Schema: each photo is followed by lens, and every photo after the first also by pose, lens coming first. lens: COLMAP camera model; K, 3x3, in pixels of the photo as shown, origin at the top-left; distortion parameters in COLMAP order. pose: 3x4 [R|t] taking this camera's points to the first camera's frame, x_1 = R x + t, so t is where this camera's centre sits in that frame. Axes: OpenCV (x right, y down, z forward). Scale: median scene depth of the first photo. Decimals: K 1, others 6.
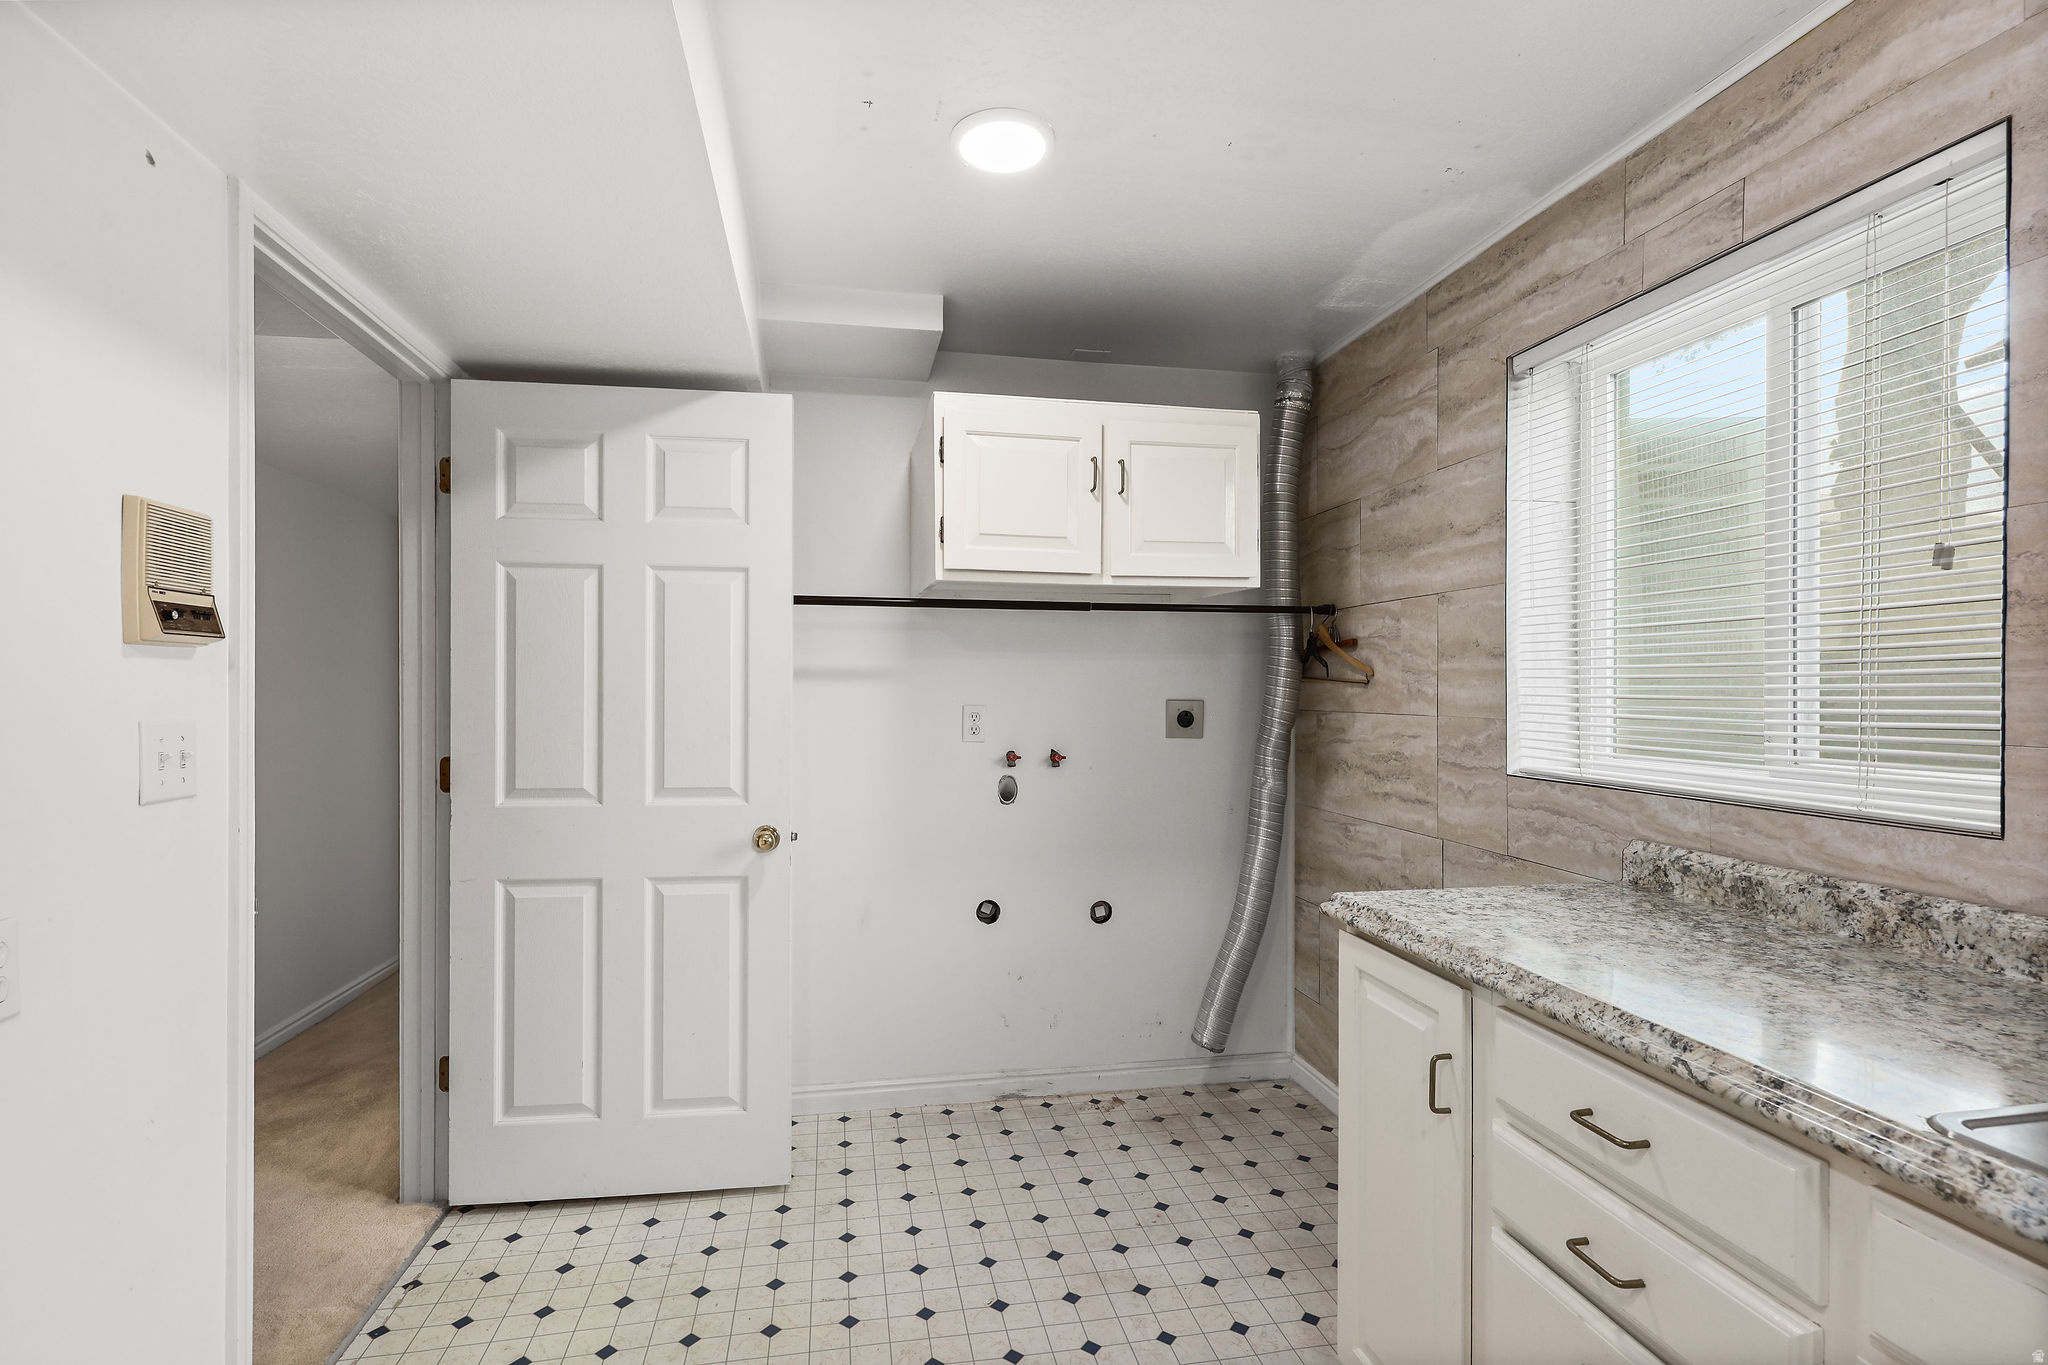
lens RADIAL K [[946.9, 0, 1014.1], [0, 946.9, 695.2], [0, 0, 1]] dist [0.003214, -0.000858]
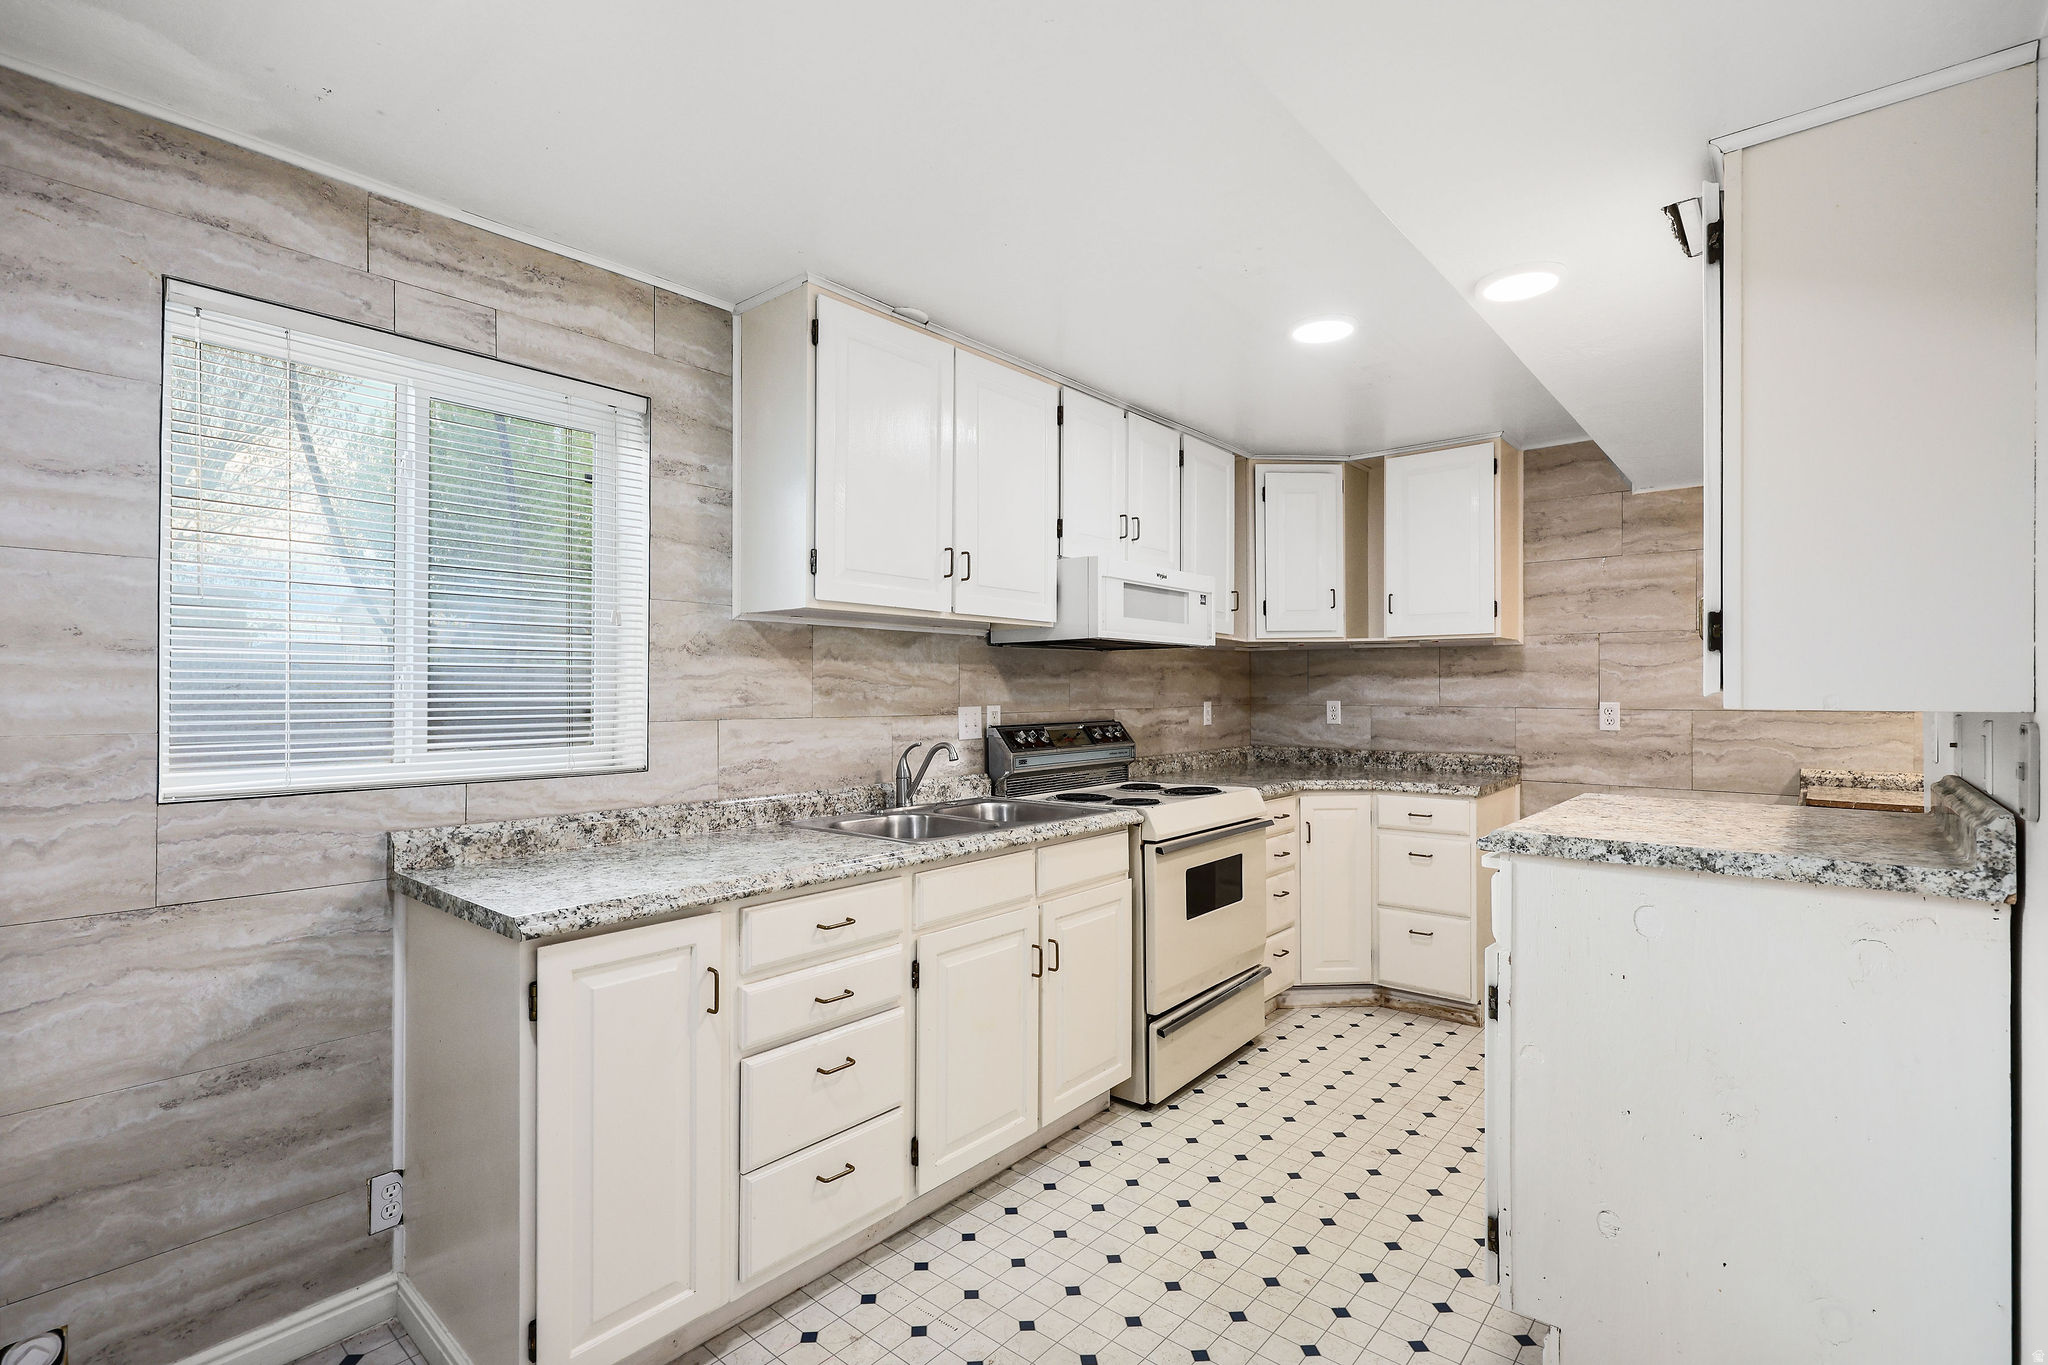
lens RADIAL K [[946.9, 0, 1003.1], [0, 946.9, 691.5], [0, 0, 1]] dist [0.003214, -0.000858]
pose [[-0.616211, 0.000222, 0.787581, -0.515900], [0.007383, 0.999958, 0.005495, -0.007992], [-0.787547, 0.009200, -0.616186, 0.909481]]
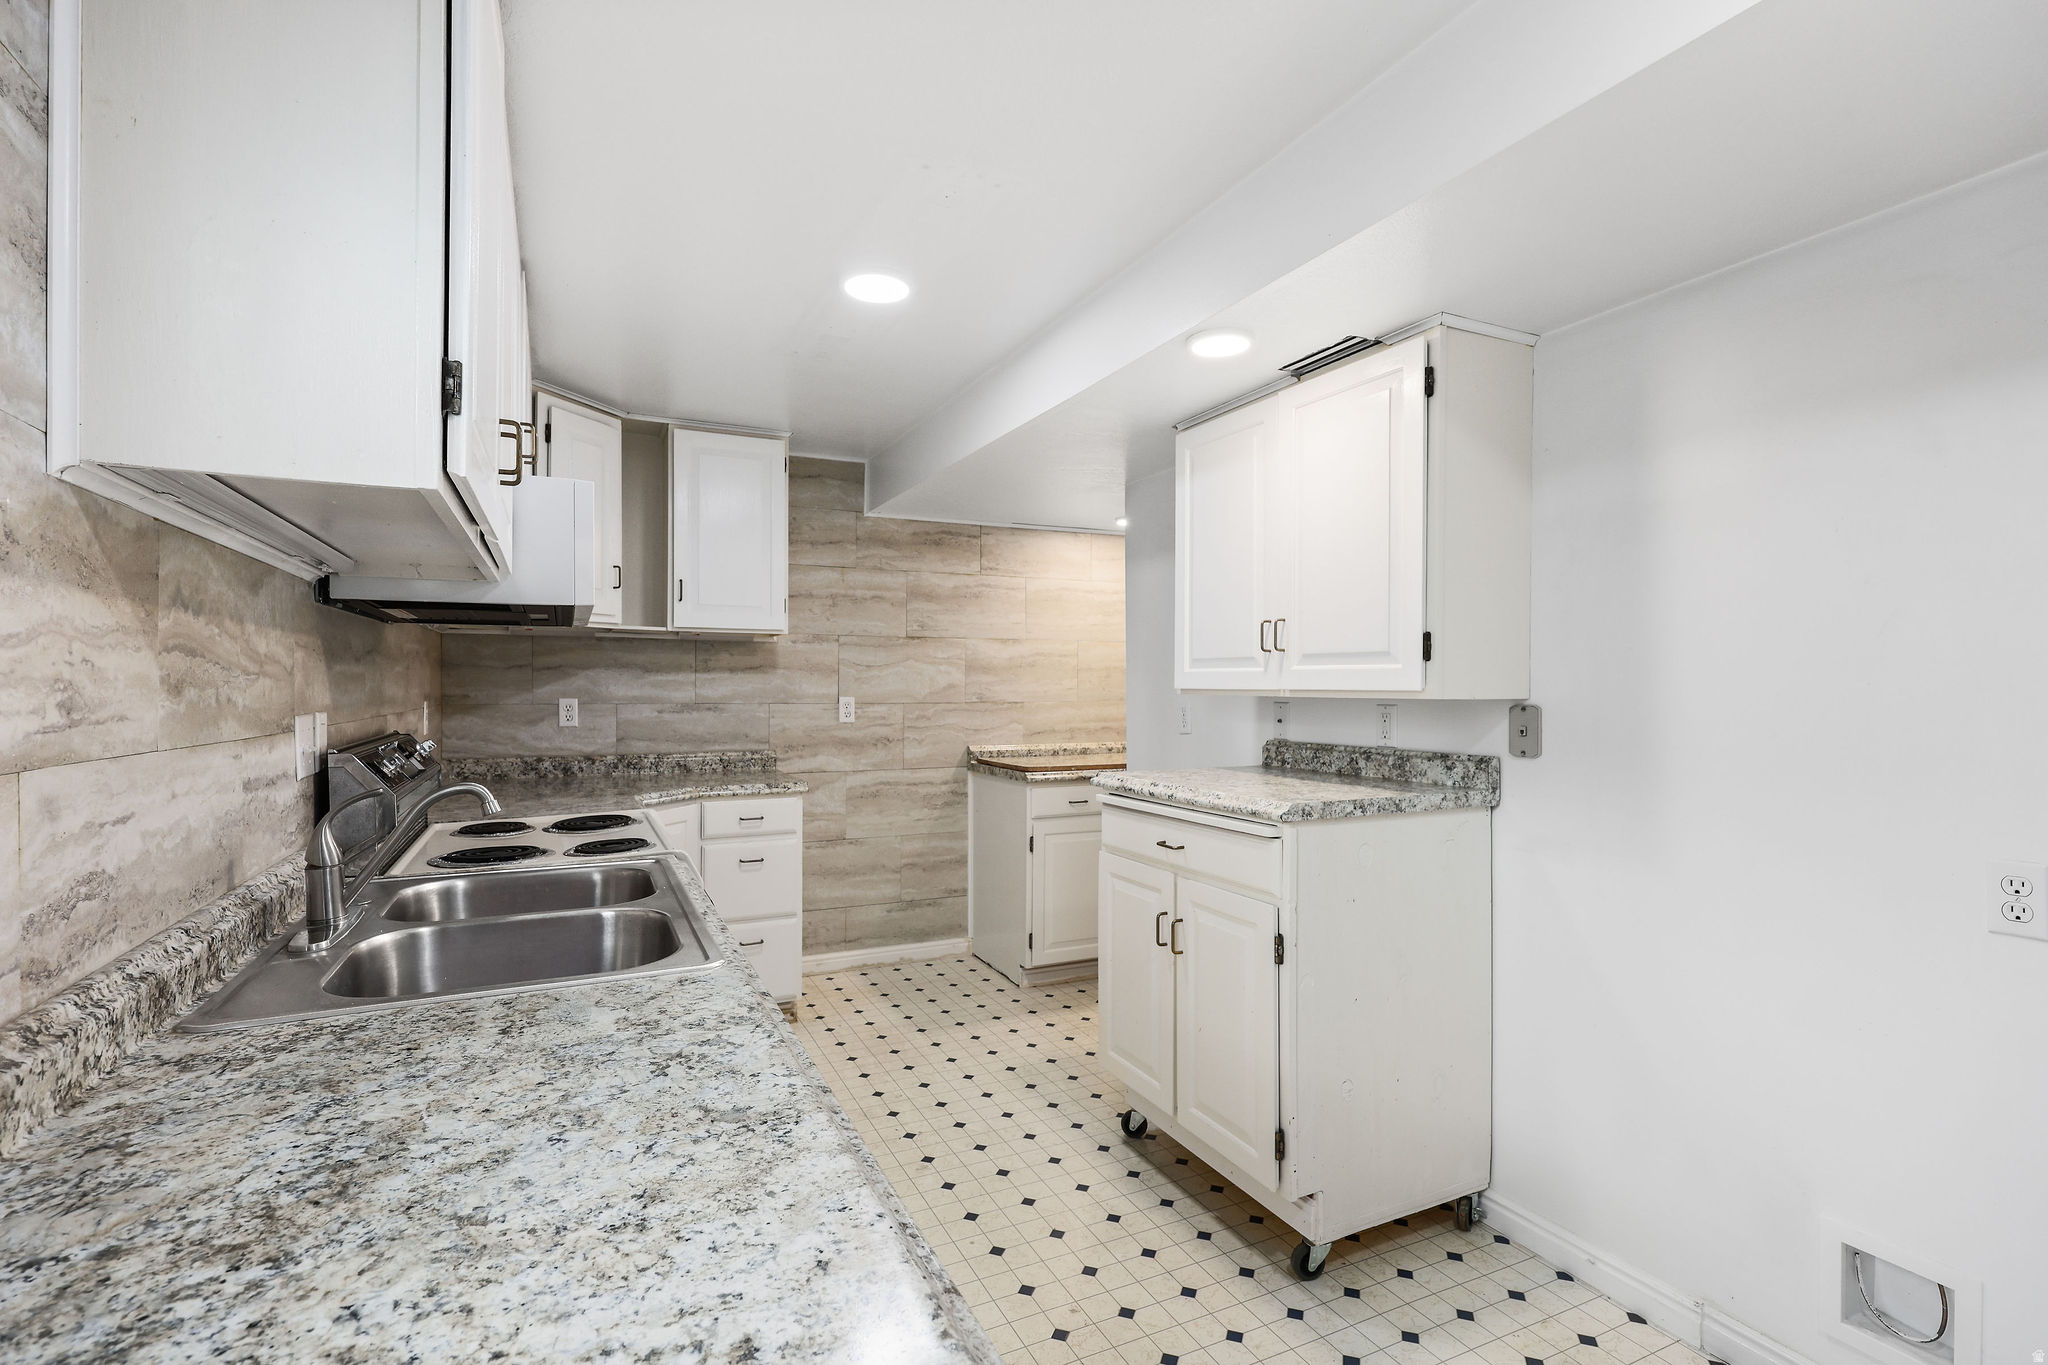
lens RADIAL K [[946.9, 0, 1023.1], [0, 946.9, 686.9], [0, 0, 1]] dist [0.003214, -0.000858]
pose [[-0.966566, -0.000983, -0.256414, 0.314815], [-0.003038, 0.999966, 0.007617, -0.007653], [0.256398, 0.008141, -0.966537, 0.941390]]
